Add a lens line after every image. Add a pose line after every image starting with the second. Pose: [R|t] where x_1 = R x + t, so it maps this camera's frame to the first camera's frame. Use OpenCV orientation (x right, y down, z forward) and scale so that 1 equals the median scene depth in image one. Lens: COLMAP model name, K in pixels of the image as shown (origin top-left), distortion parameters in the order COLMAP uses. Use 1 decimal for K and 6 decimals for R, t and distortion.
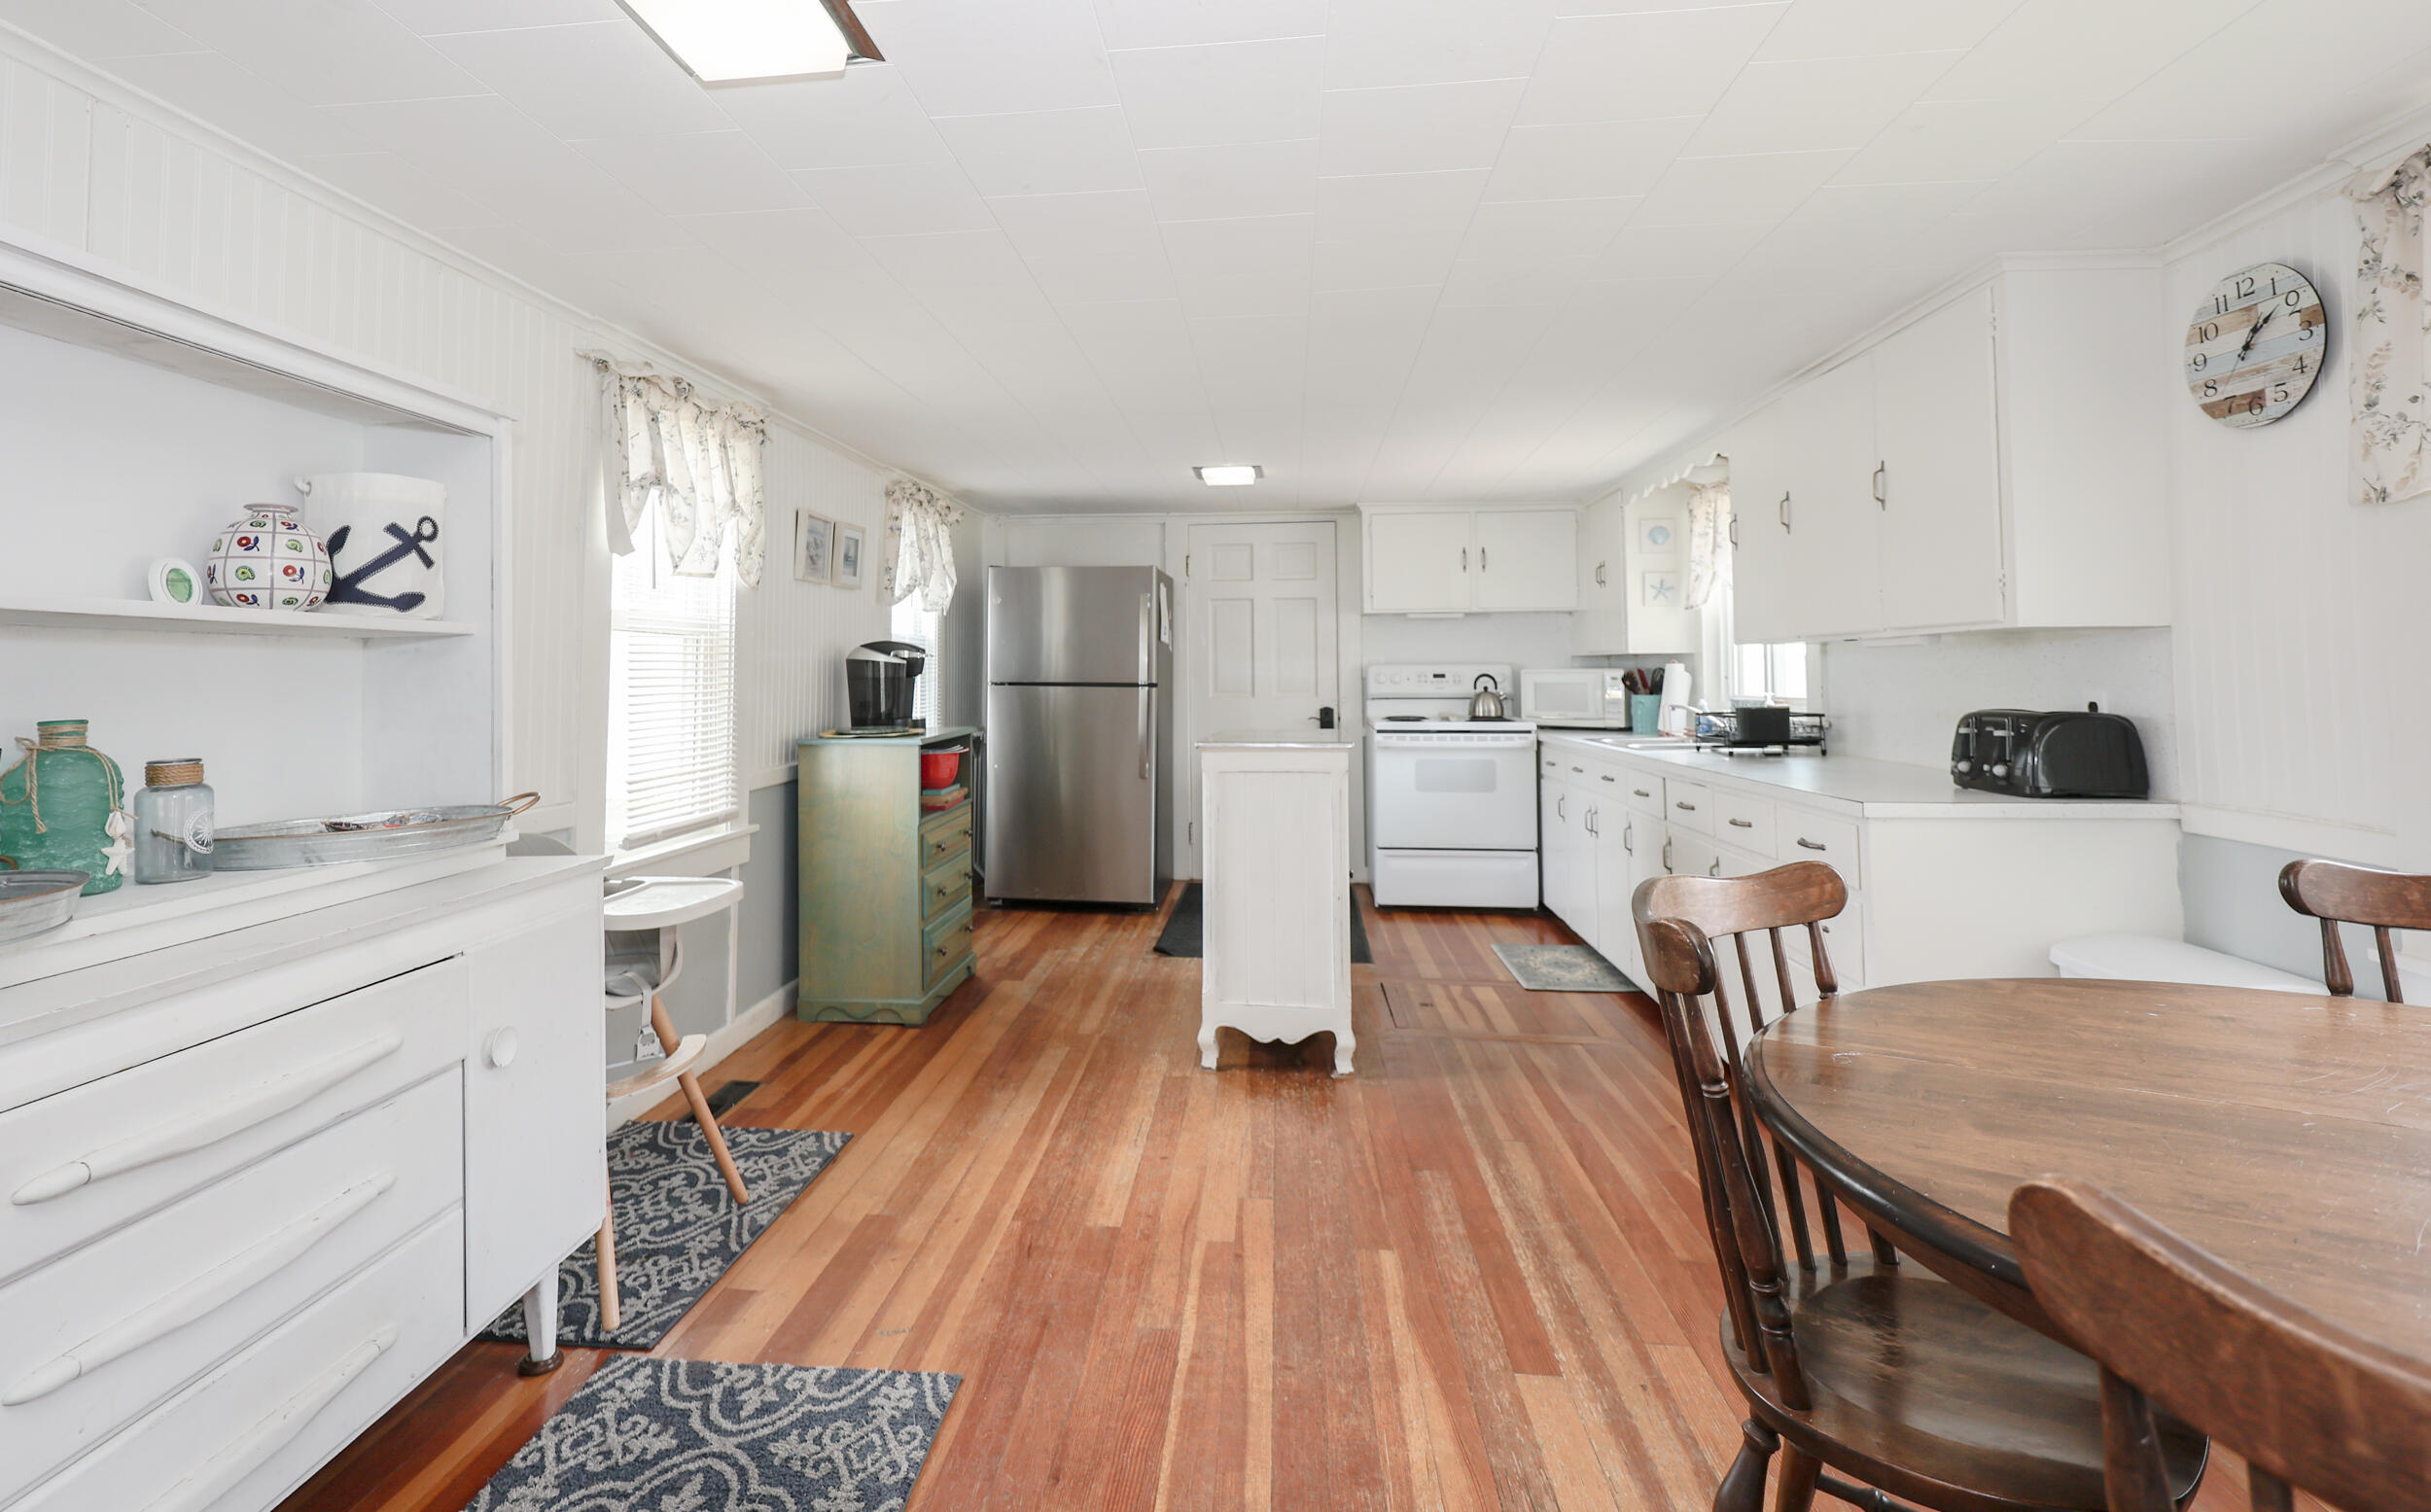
lens RADIAL K [[1123.7, 0, 1162.9], [0, 1123.7, 607.7], [0, 0, 1]] dist [-0.001136, -0.000097]
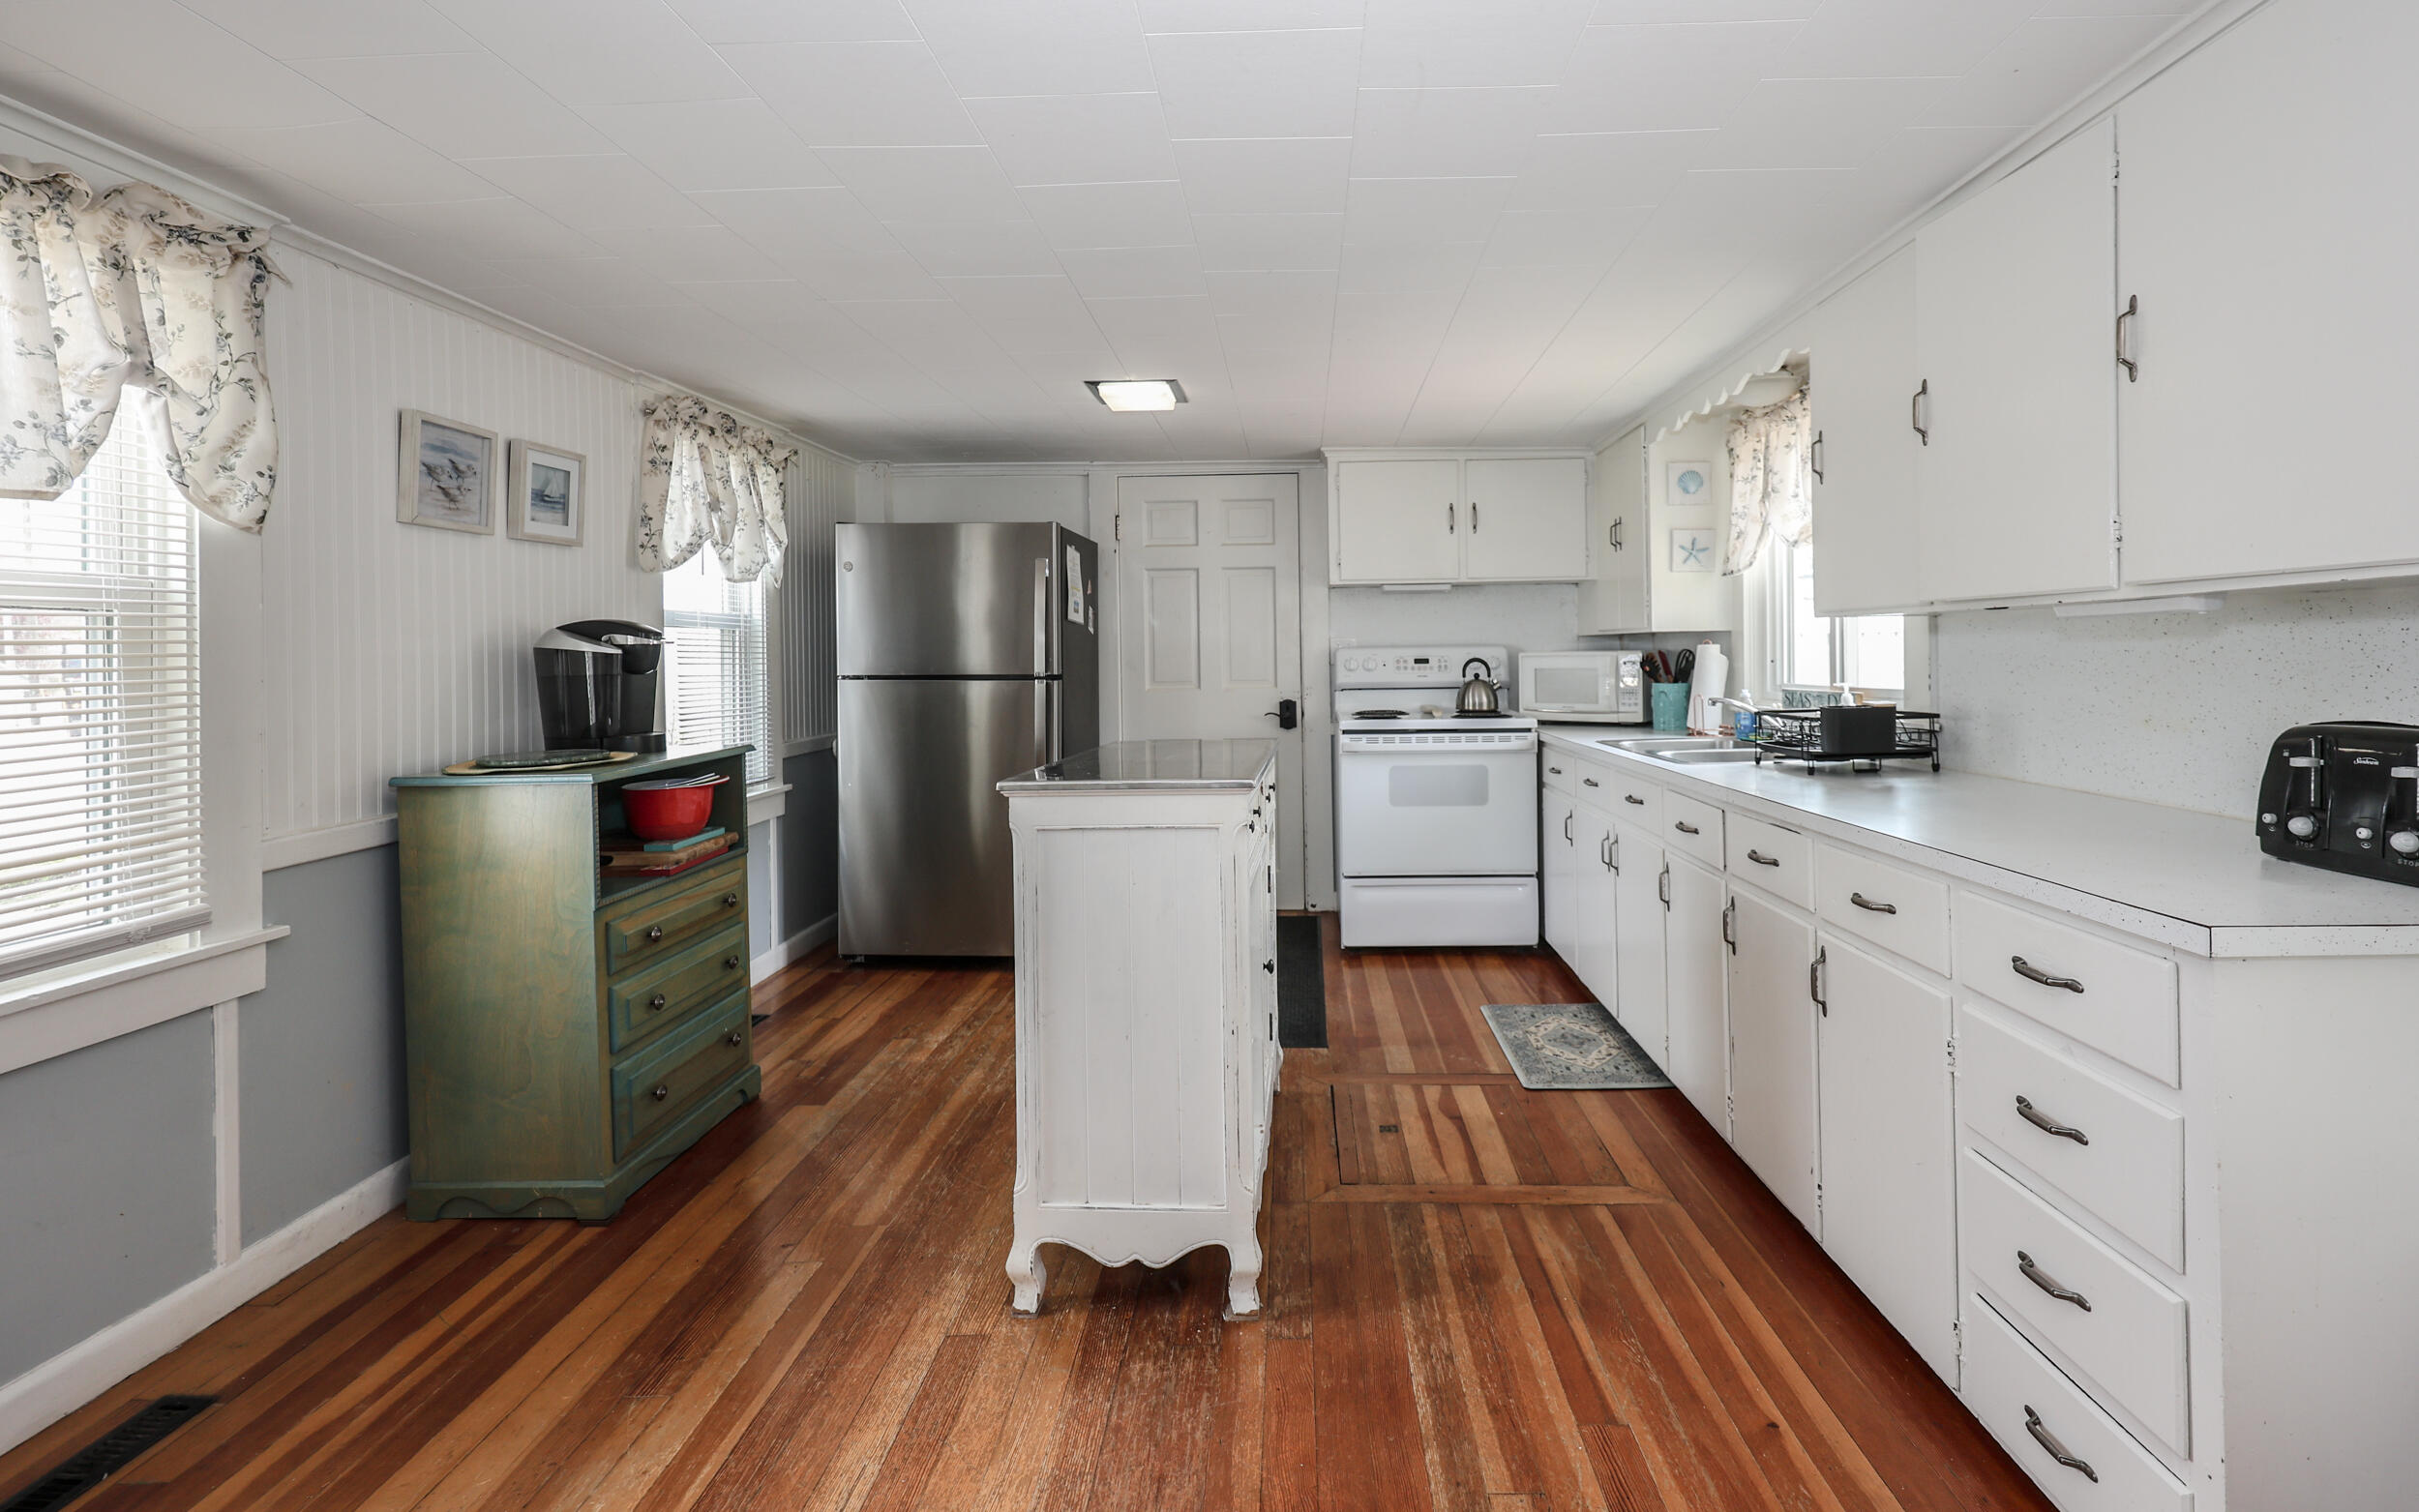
lens RADIAL K [[1089.3, 0, 1284.6], [0, 1089.3, 635.4], [0, 0, 1]] dist [0.001646, 0.000285]
pose [[0.994956, -0.007182, 0.100051, 0.100785], [0.003172, 0.999188, 0.040177, 0.014644], [-0.100259, -0.039657, 0.994171, 0.331028]]
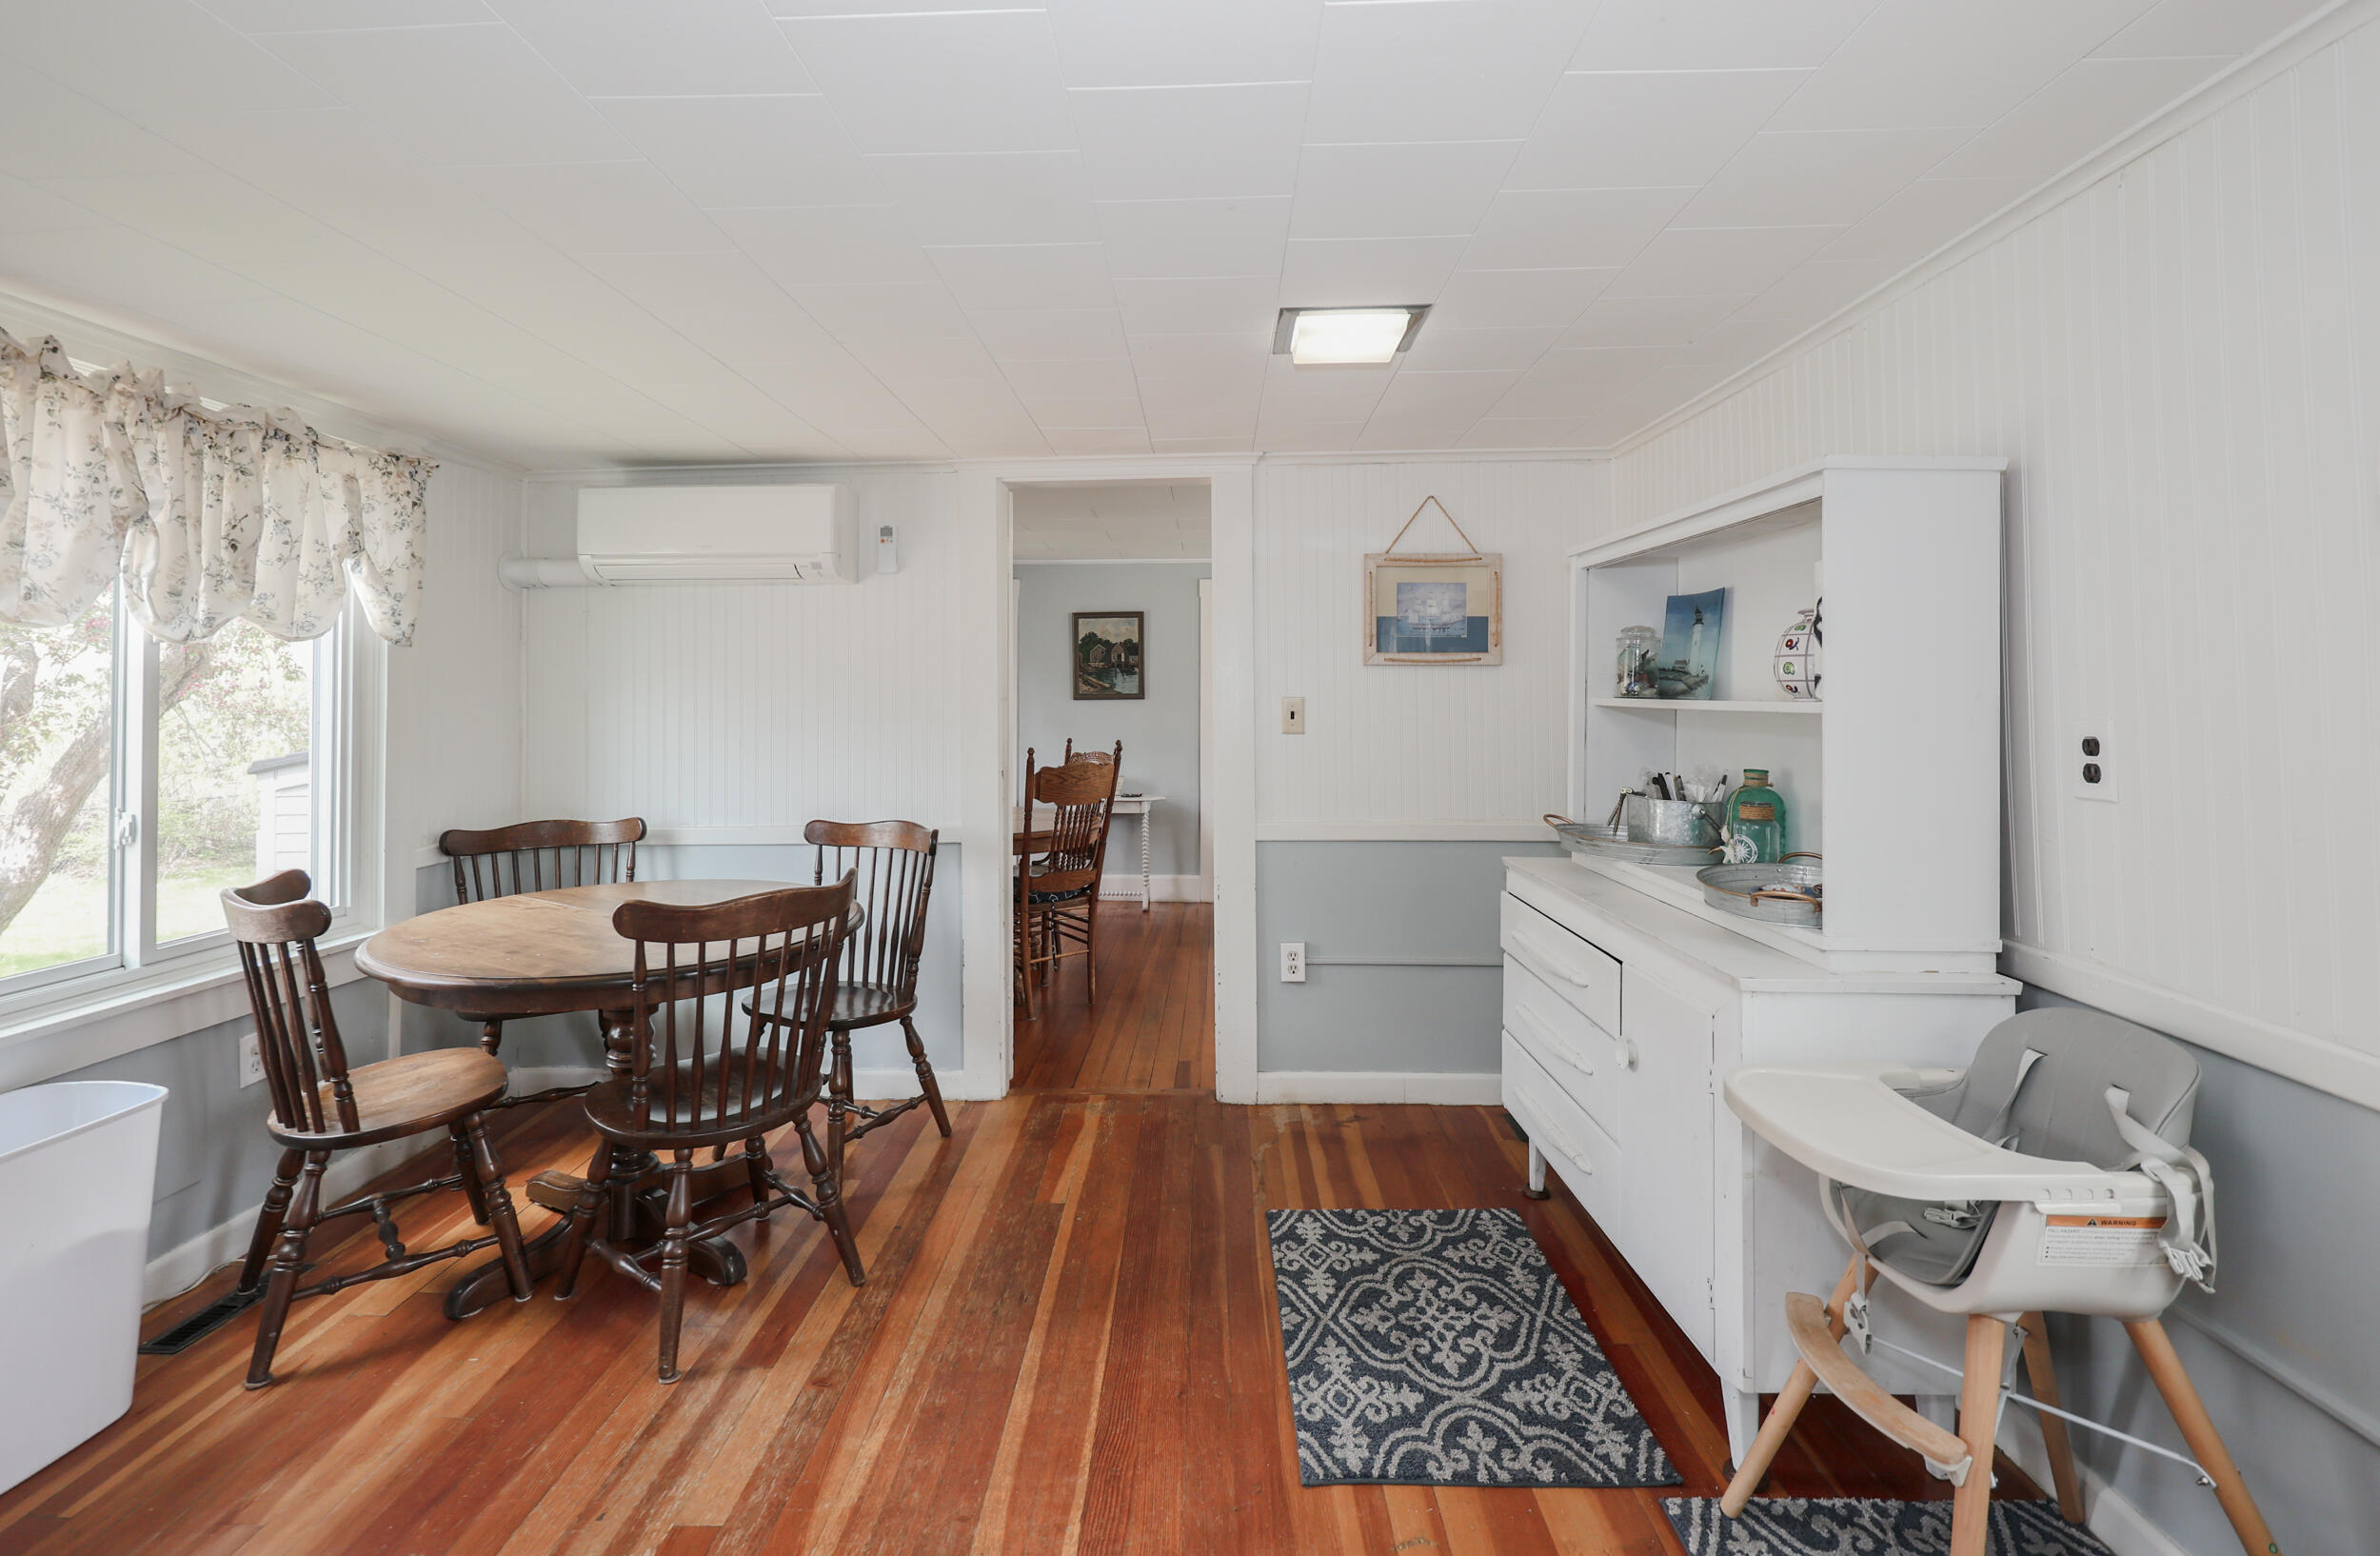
lens RADIAL K [[1099.8, 0, 1167.1], [0, 1099.8, 678.1], [0, 0, 1]] dist [-0.000559, 0.000100]
pose [[-0.997524, 0.016610, -0.068338, -0.003431], [0.021479, 0.997235, -0.071139, 0.022214], [0.066967, -0.072430, -0.995123, 0.910829]]
